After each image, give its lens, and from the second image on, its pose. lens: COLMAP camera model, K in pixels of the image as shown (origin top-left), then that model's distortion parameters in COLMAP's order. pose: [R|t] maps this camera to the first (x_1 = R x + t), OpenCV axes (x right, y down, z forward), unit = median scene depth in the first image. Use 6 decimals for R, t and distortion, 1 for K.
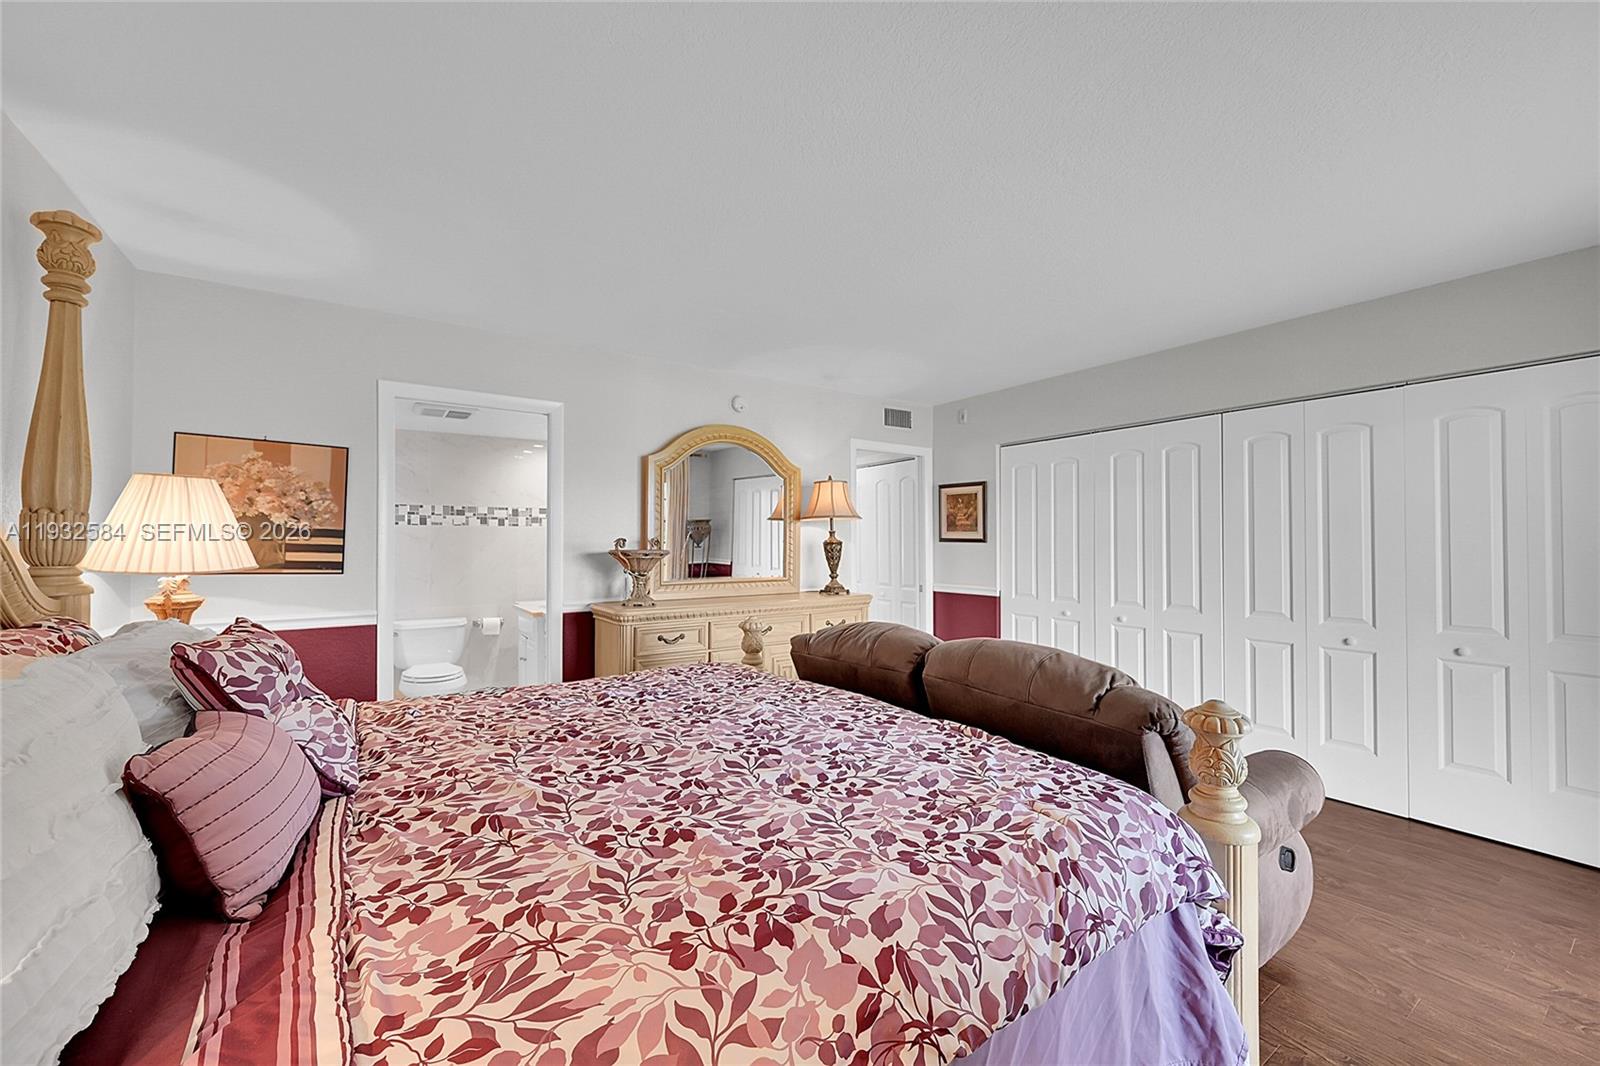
lens RADIAL K [[613.4, 0, 800.0], [0, 613.4, 533.0], [0, 0, 1]] dist [-0.000561, -0.000091]
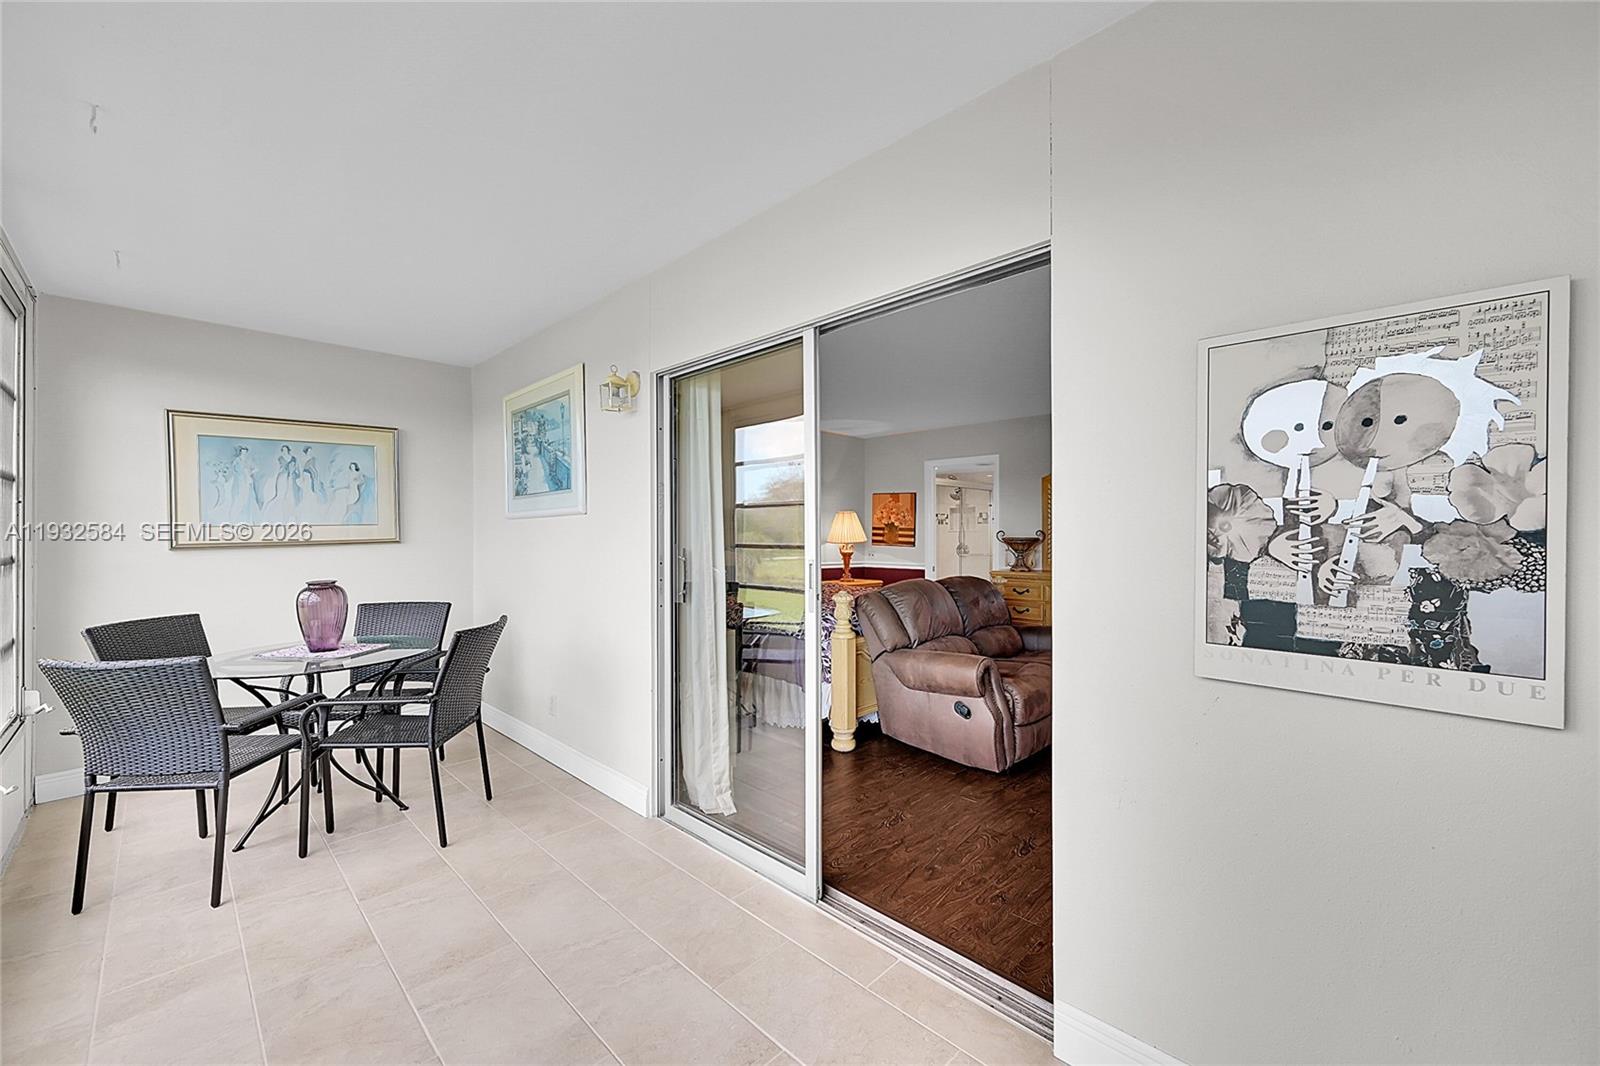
lens RADIAL K [[631.2, 0, 796.9], [0, 631.2, 535.7], [0, 0, 1]] dist [-0.000210, 0.000091]
pose [[0.204281, -0.001063, -0.978912, 1.060077], [0.011304, 0.999935, 0.001273, 0.010808], [0.978847, -0.011326, 0.204280, 0.042533]]
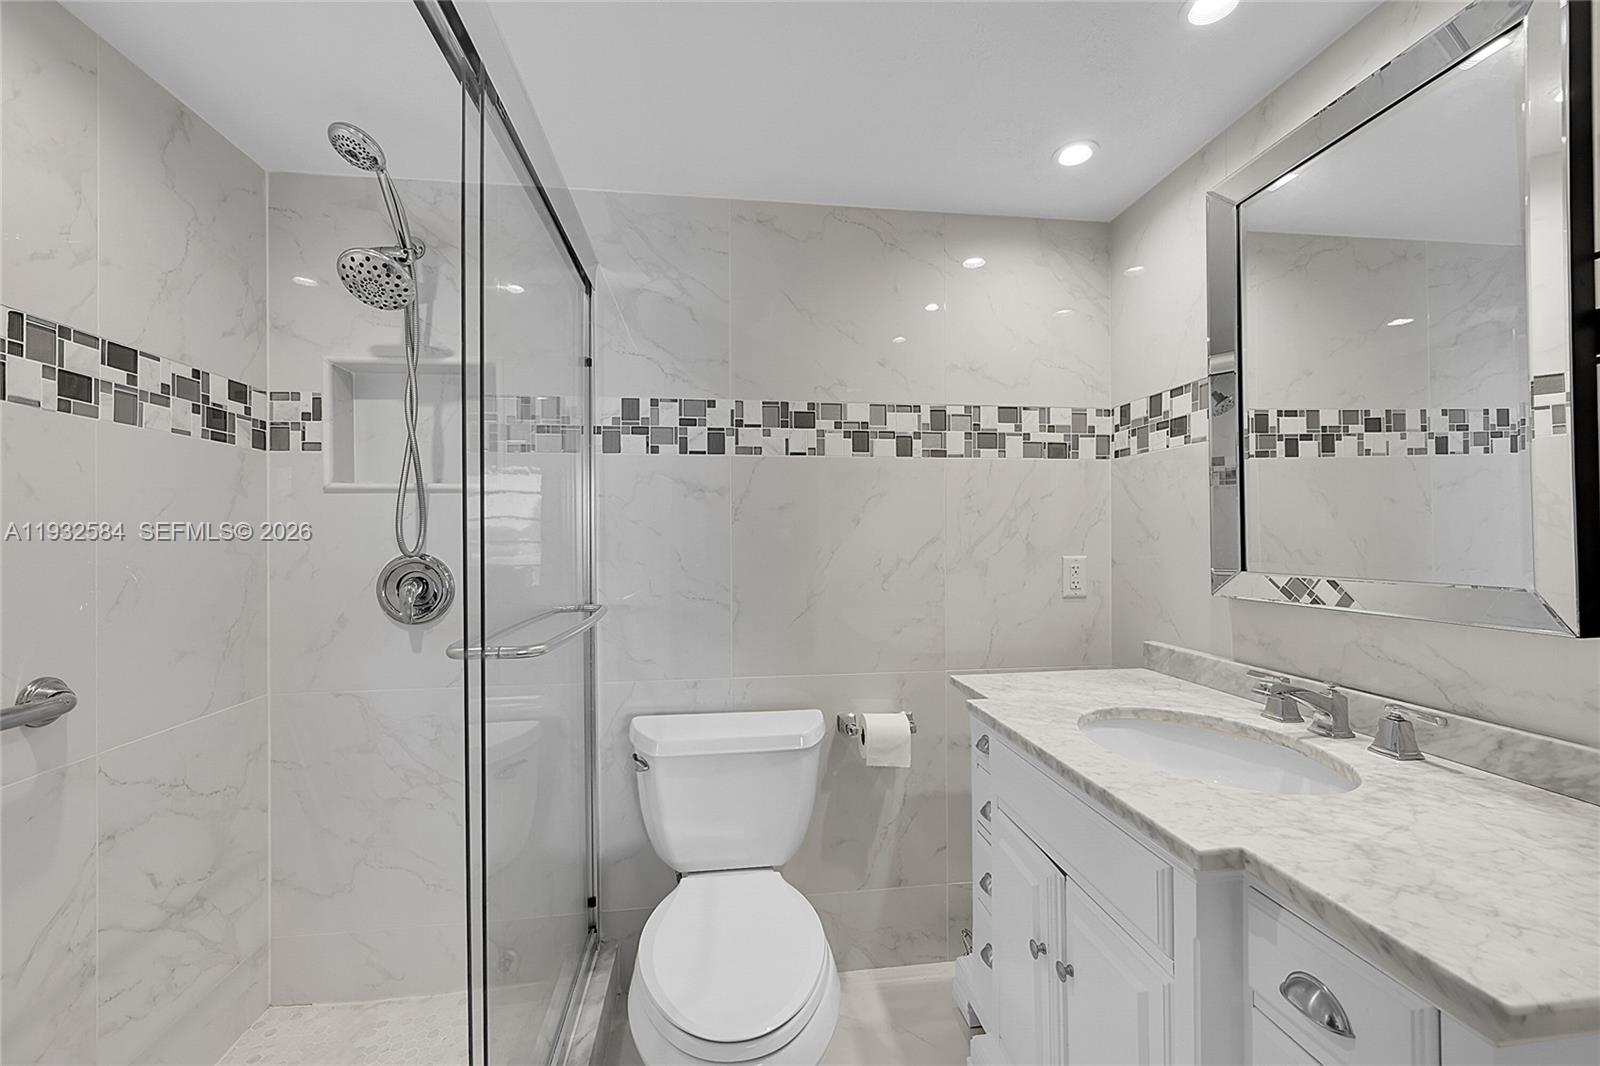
lens RADIAL K [[631.2, 0, 796.9], [0, 631.2, 535.7], [0, 0, 1]] dist [-0.000210, 0.000091]
pose [[0.895570, -0.008600, -0.444837, -0.435075], [0.012870, 0.999896, 0.006579, 0.035951], [0.444734, -0.011617, 0.895587, 0.735673]]
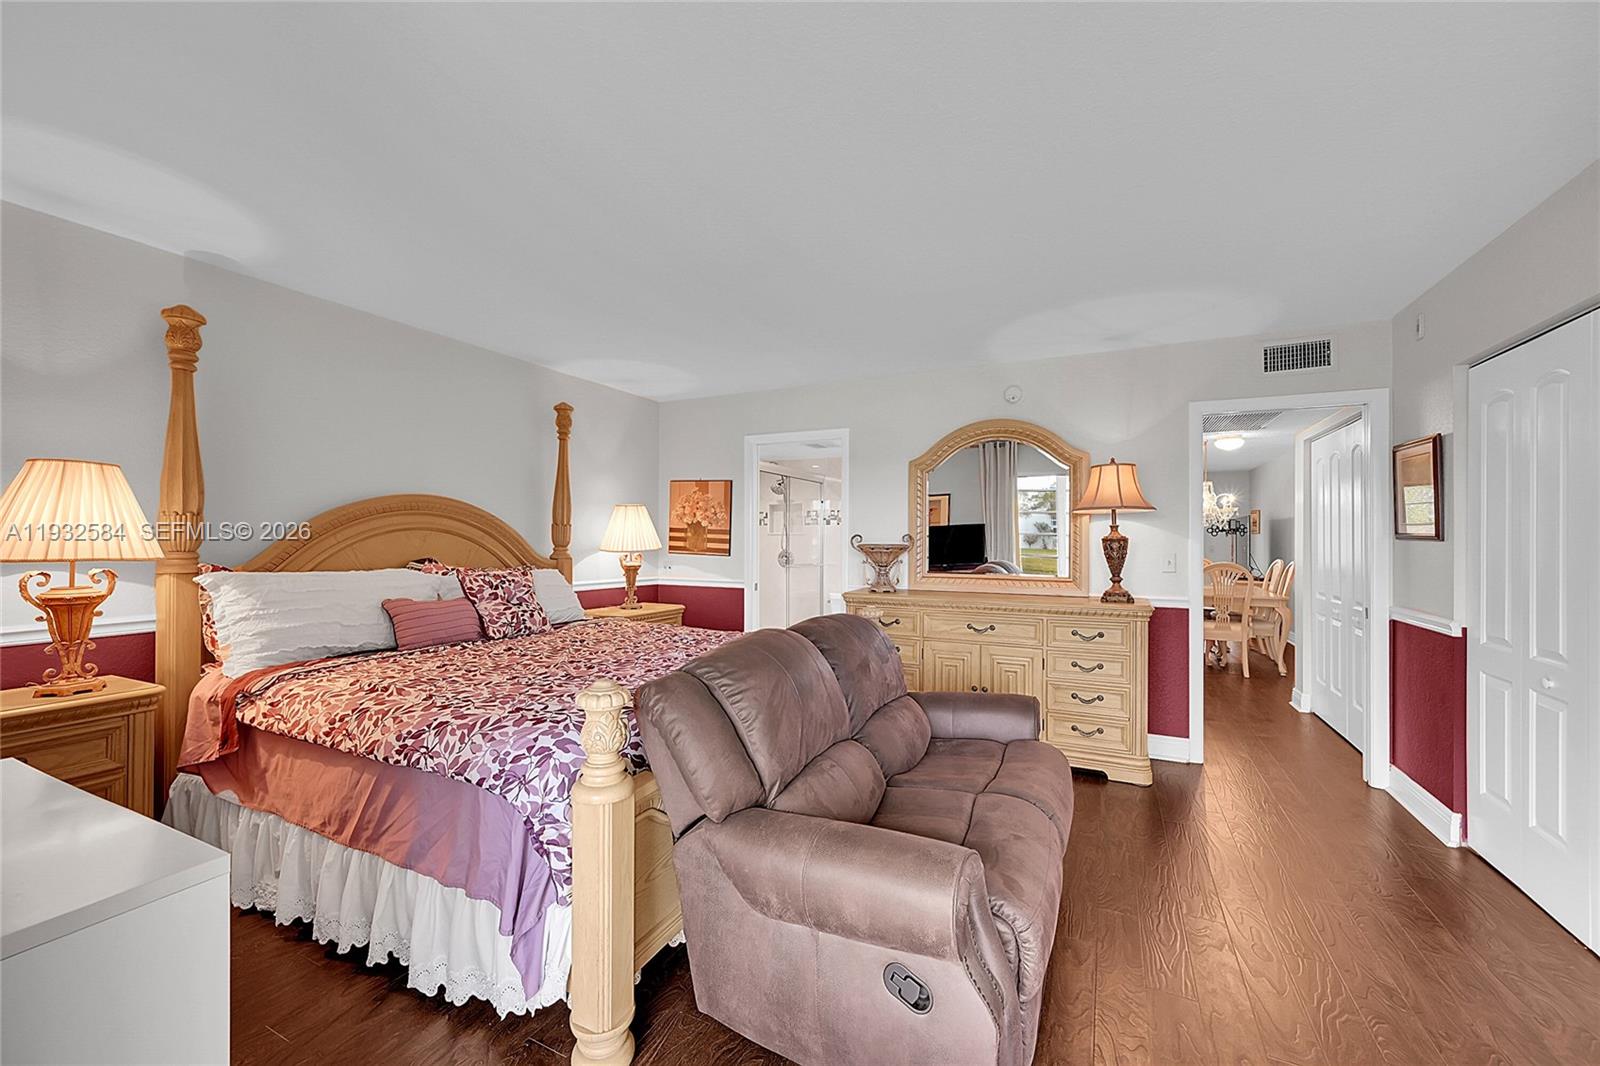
lens RADIAL K [[631.2, 0, 796.9], [0, 631.2, 535.7], [0, 0, 1]] dist [-0.000210, 0.000091]
pose [[0.504241, -0.002442, -0.863559, 0.571591], [0.007268, 0.999973, 0.001416, 0.006768], [0.863532, -0.006991, 0.504245, 0.200913]]
